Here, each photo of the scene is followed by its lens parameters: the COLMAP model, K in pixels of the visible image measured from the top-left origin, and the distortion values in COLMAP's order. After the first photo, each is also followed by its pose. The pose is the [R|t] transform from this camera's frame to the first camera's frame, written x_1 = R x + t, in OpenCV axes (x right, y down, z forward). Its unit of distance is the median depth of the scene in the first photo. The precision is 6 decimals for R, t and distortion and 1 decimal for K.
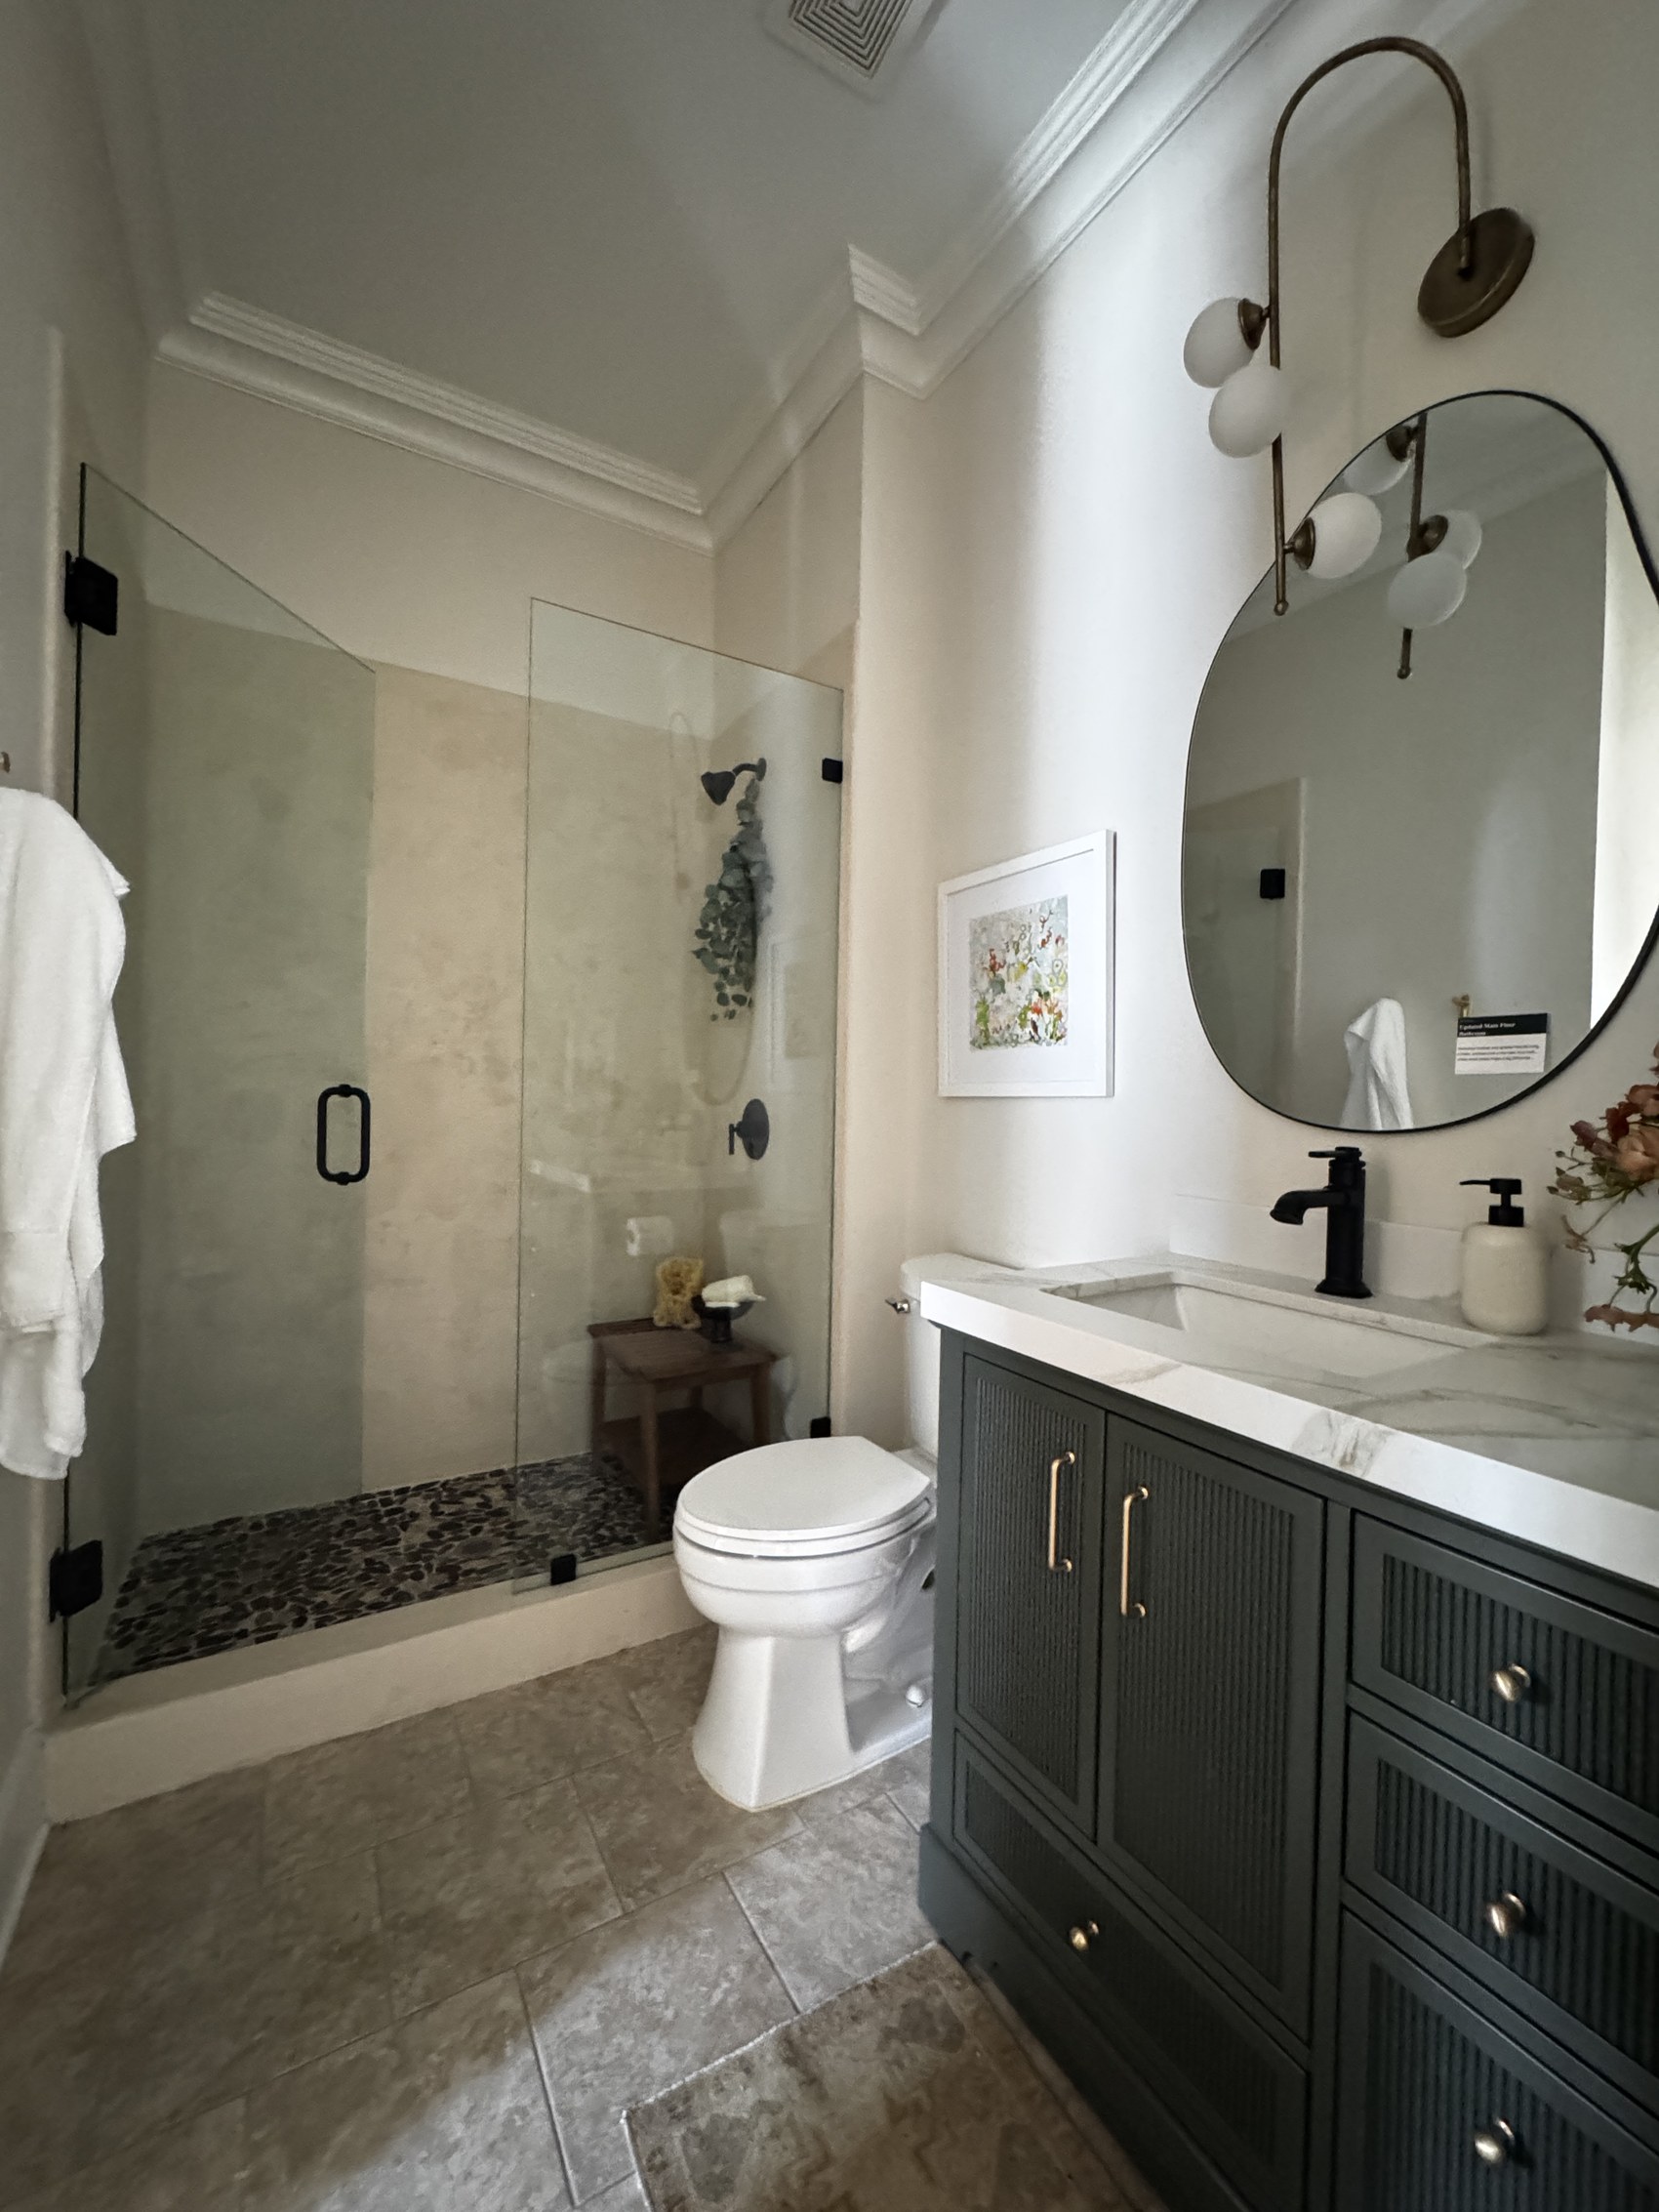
lens RADIAL K [[871.5, 0, 829.5], [0, 871.5, 1106.0], [0, 0, 1]] dist [0.000349, -0.004787]
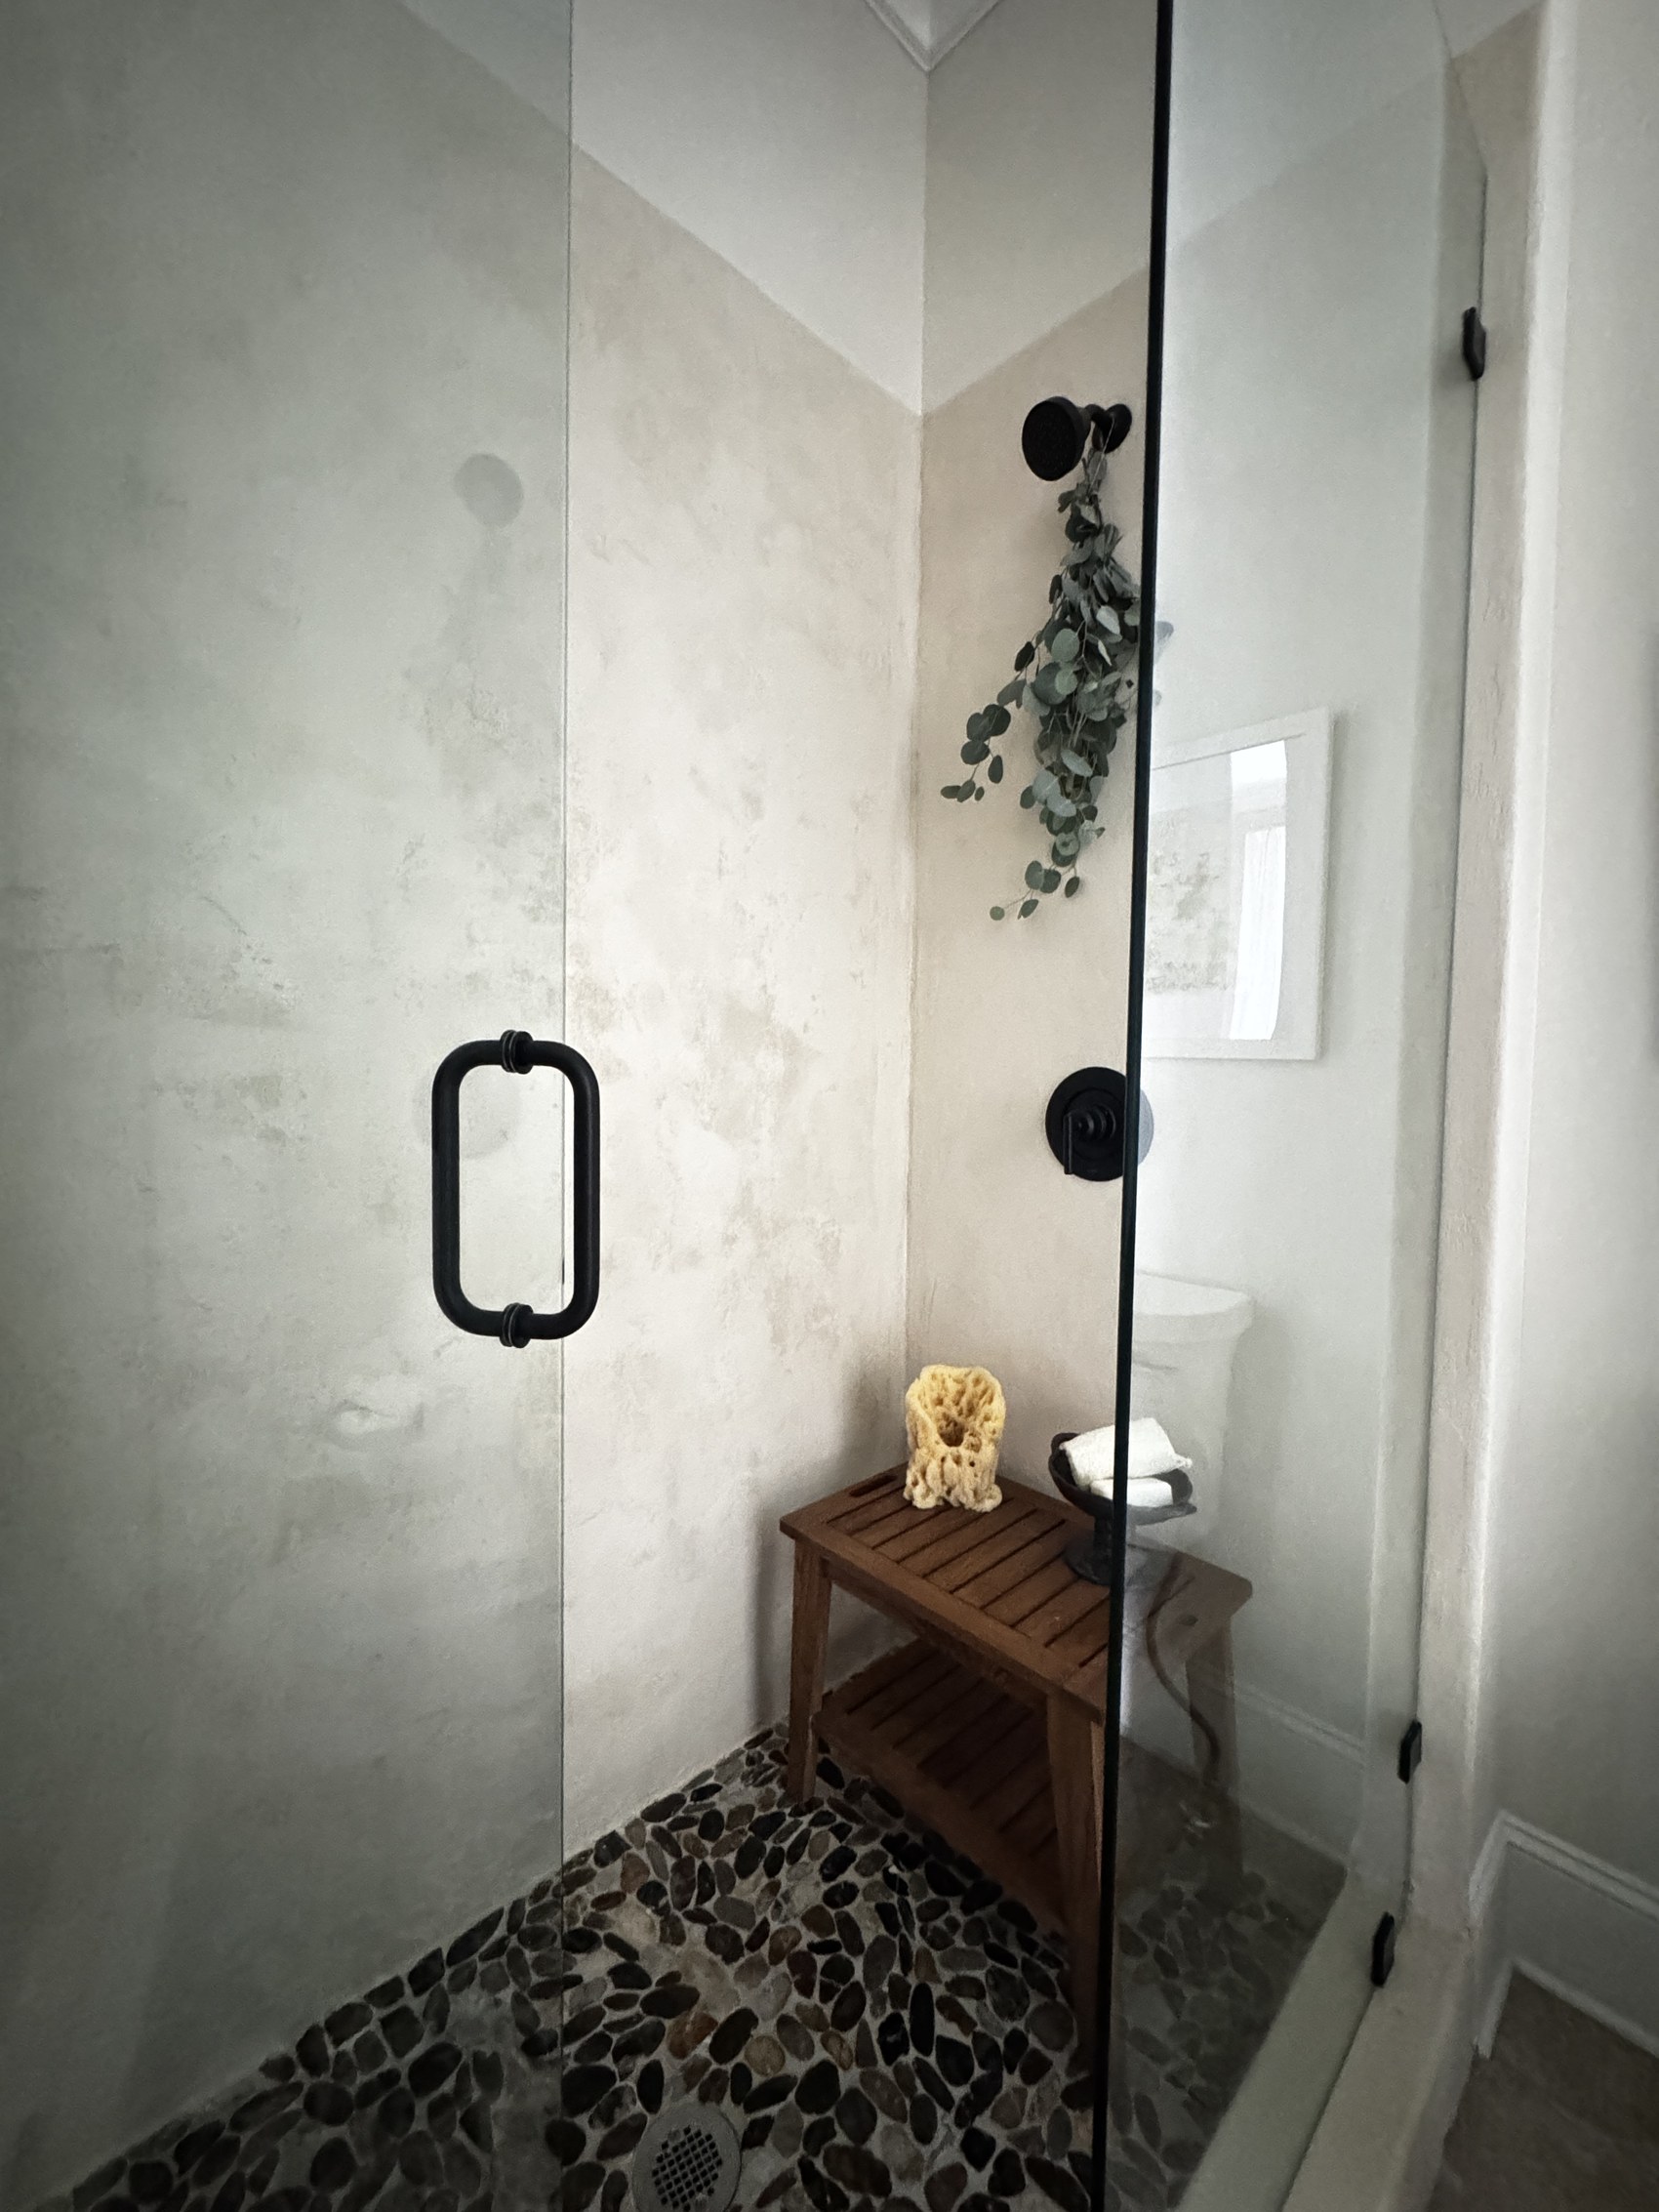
lens RADIAL K [[871.5, 0, 829.5], [0, 871.5, 1106.0], [0, 0, 1]] dist [0.000349, -0.004787]
pose [[0.977205, -0.015492, 0.211733, -0.373413], [0.006938, 0.999132, 0.041083, -0.007900], [-0.212186, -0.038677, 0.976464, 0.543645]]
